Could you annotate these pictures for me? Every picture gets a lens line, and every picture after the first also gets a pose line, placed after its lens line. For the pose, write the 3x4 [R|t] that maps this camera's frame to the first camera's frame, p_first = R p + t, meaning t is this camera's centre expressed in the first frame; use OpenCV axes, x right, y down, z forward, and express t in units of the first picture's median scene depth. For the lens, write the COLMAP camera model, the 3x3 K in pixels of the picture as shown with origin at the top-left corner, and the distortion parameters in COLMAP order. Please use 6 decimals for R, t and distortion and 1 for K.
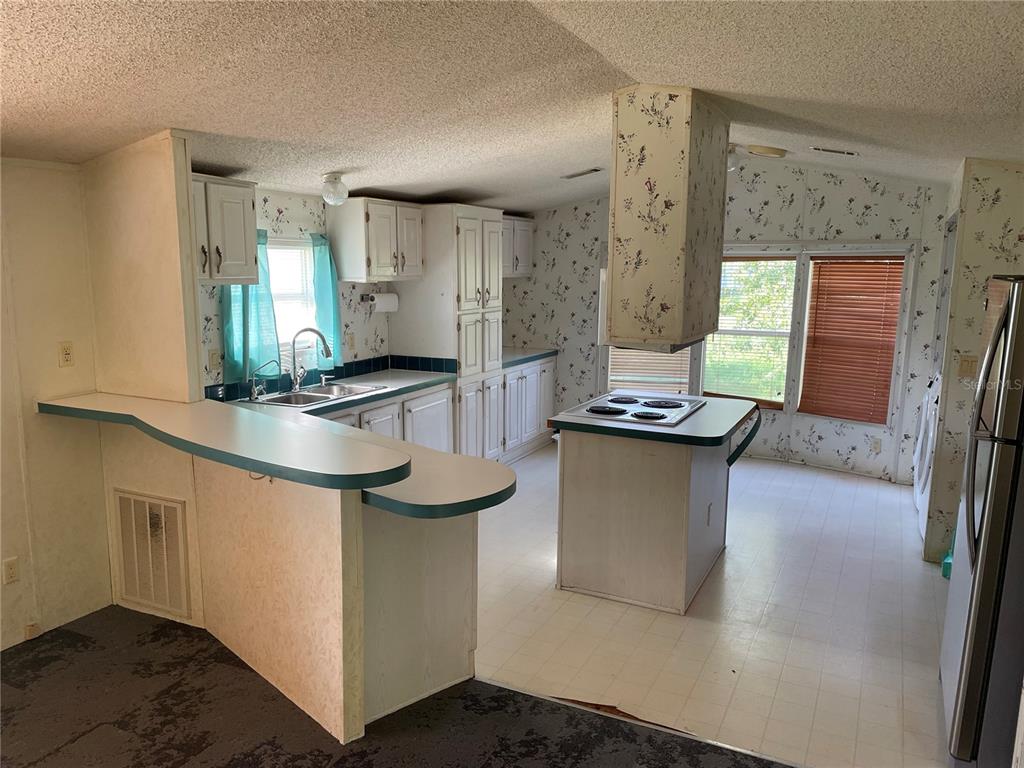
lens RADIAL K [[769.4, 0, 503.6], [0, 769.4, 388.6], [0, 0, 1]] dist [0.089589, -0.108433]
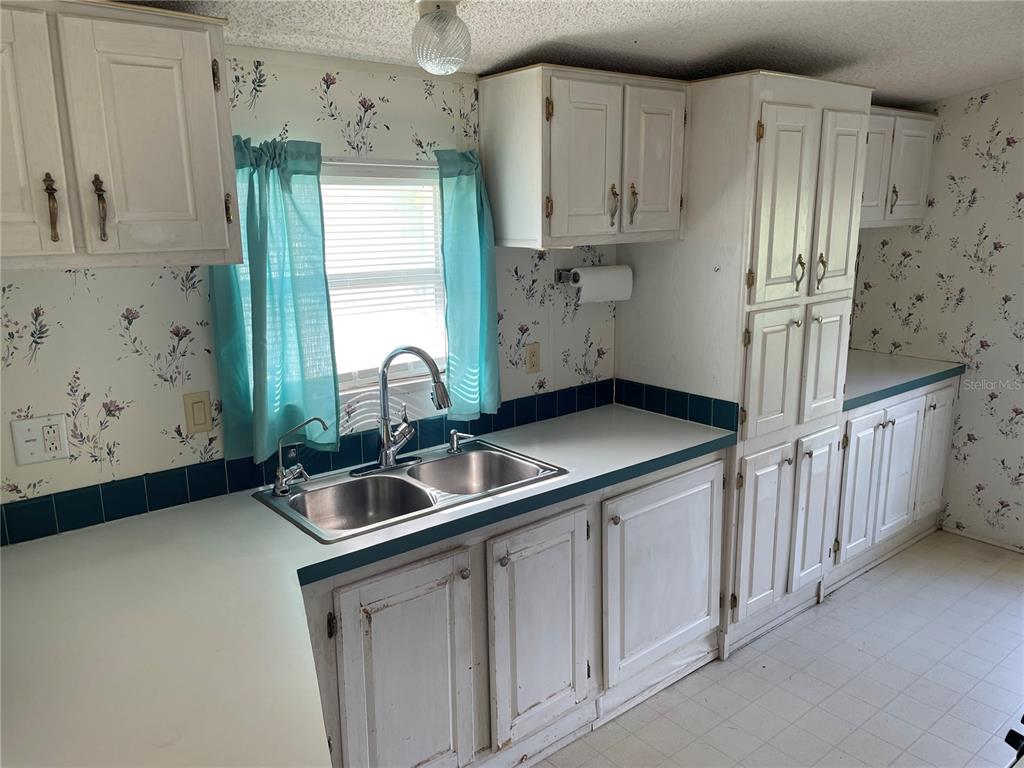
lens RADIAL K [[769.4, 0, 503.6], [0, 769.4, 388.6], [0, 0, 1]] dist [0.089589, -0.108433]
pose [[0.909320, 0.076704, -0.408968, 0.004105], [-0.048325, 0.995679, 0.079297, -0.079293], [0.413283, -0.052343, 0.909097, 0.493207]]
